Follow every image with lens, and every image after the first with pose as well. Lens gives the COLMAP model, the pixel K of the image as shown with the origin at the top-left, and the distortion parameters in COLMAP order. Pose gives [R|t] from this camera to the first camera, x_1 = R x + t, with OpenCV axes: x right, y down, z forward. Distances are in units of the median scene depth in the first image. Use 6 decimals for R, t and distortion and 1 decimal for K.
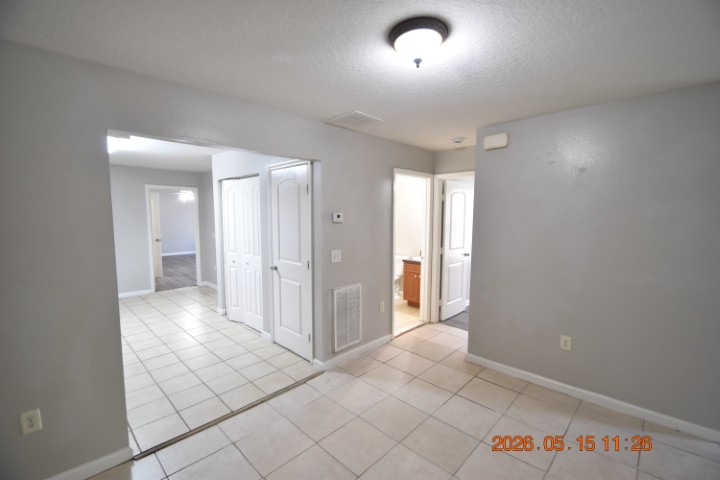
lens RADIAL K [[315.2, 0, 358.6], [0, 315.2, 242.8], [0, 0, 1]] dist [0.015071, -0.017254]
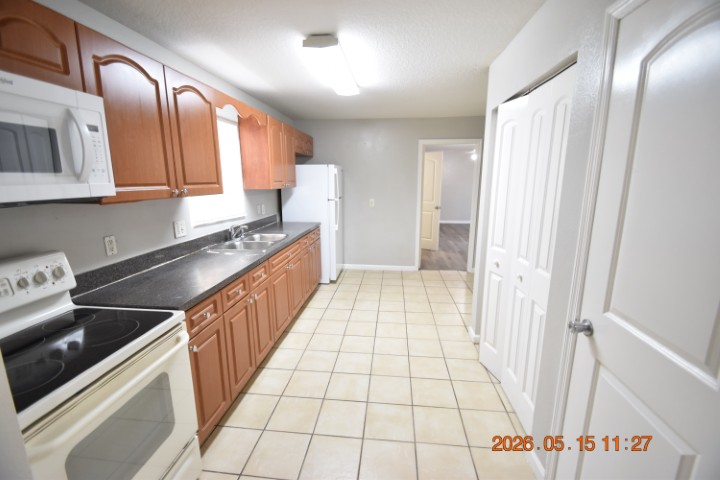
lens RADIAL K [[315.2, 0, 358.6], [0, 315.2, 242.8], [0, 0, 1]] dist [0.015071, -0.017254]
pose [[0.612364, 0.151960, -0.775834, -0.174739], [-0.068028, 0.987841, 0.139791, -0.043404], [0.787644, -0.032824, 0.615256, 0.639335]]
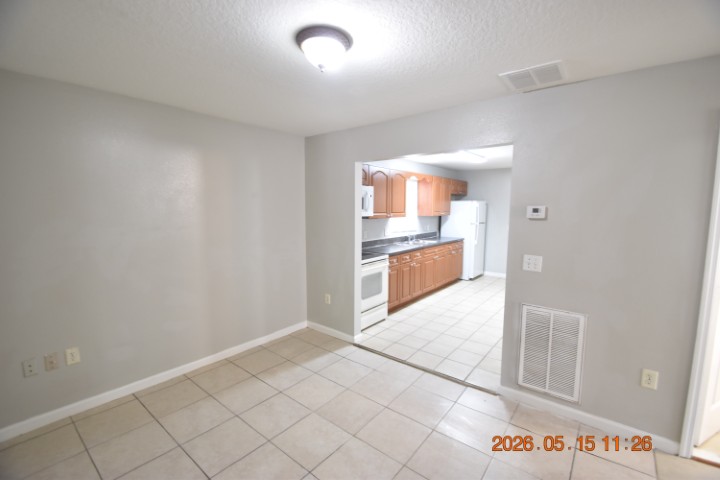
lens RADIAL K [[315.2, 0, 358.6], [0, 315.2, 242.8], [0, 0, 1]] dist [0.015071, -0.017254]
pose [[0.093813, 0.108203, -0.989692, 0.585801], [-0.093369, 0.990652, 0.099457, -0.039551], [0.991202, 0.083076, 0.103039, 0.462411]]
